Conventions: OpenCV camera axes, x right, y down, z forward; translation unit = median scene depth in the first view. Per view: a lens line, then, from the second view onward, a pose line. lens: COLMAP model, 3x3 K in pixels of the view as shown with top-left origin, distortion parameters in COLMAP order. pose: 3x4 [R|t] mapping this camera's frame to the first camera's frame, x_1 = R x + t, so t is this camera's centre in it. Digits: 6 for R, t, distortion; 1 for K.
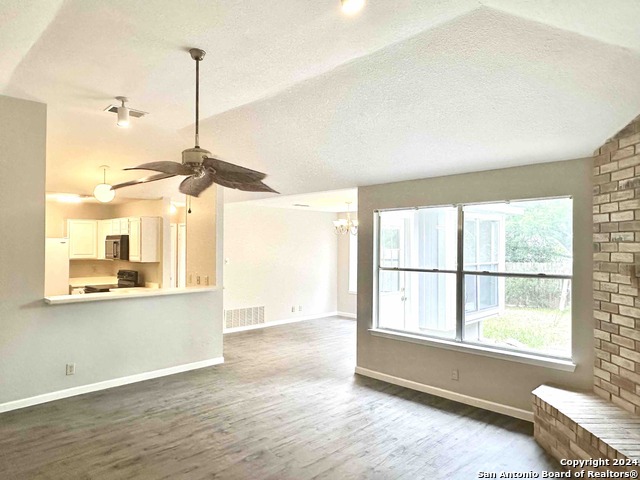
lens RADIAL K [[426.6, 0, 316.0], [0, 426.6, 244.0], [0, 0, 1]] dist [-0.002025, -0.000279]
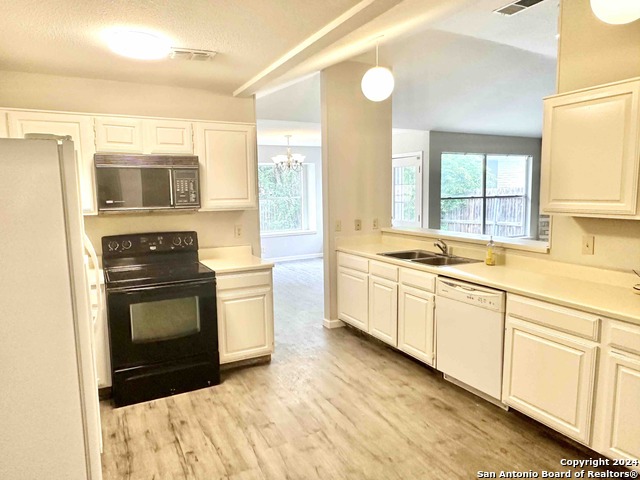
lens RADIAL K [[422.6, 0, 320.0], [0, 422.6, 240.0], [0, 0, 1]] dist [0.003616, -0.000049]
pose [[0.274009, -0.122926, 0.953839, -1.438061], [0.008273, 0.992062, 0.125476, 0.021299], [-0.961691, -0.026491, 0.272851, 1.224146]]
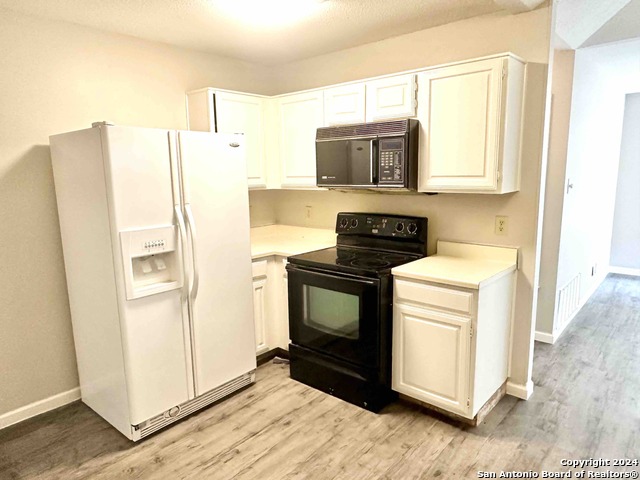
lens RADIAL K [[426.6, 0, 316.0], [0, 426.6, 244.0], [0, 0, 1]] dist [-0.002025, -0.000279]
pose [[0.996392, -0.040620, 0.074518, -0.932602], [0.026454, 0.982928, 0.182080, 0.023340], [-0.080642, -0.179451, 0.980456, 1.059358]]
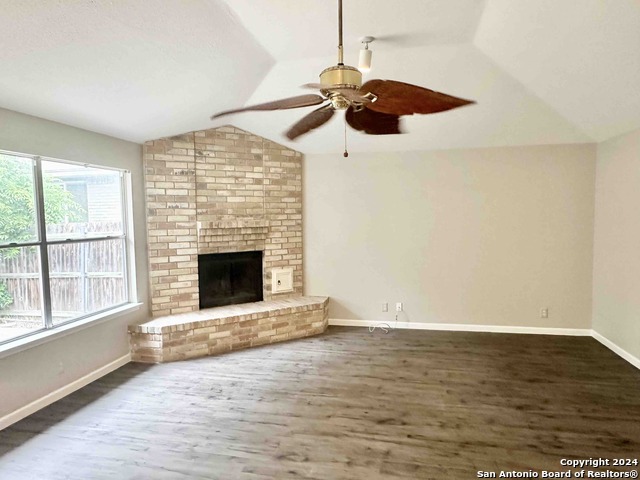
lens RADIAL K [[426.6, 0, 316.0], [0, 426.6, 244.0], [0, 0, 1]] dist [-0.002025, -0.000279]
pose [[-0.555209, -0.050909, 0.830152, -0.646379], [0.004859, 0.997909, 0.064446, 0.019723], [-0.831697, 0.039815, -0.553800, 1.078916]]
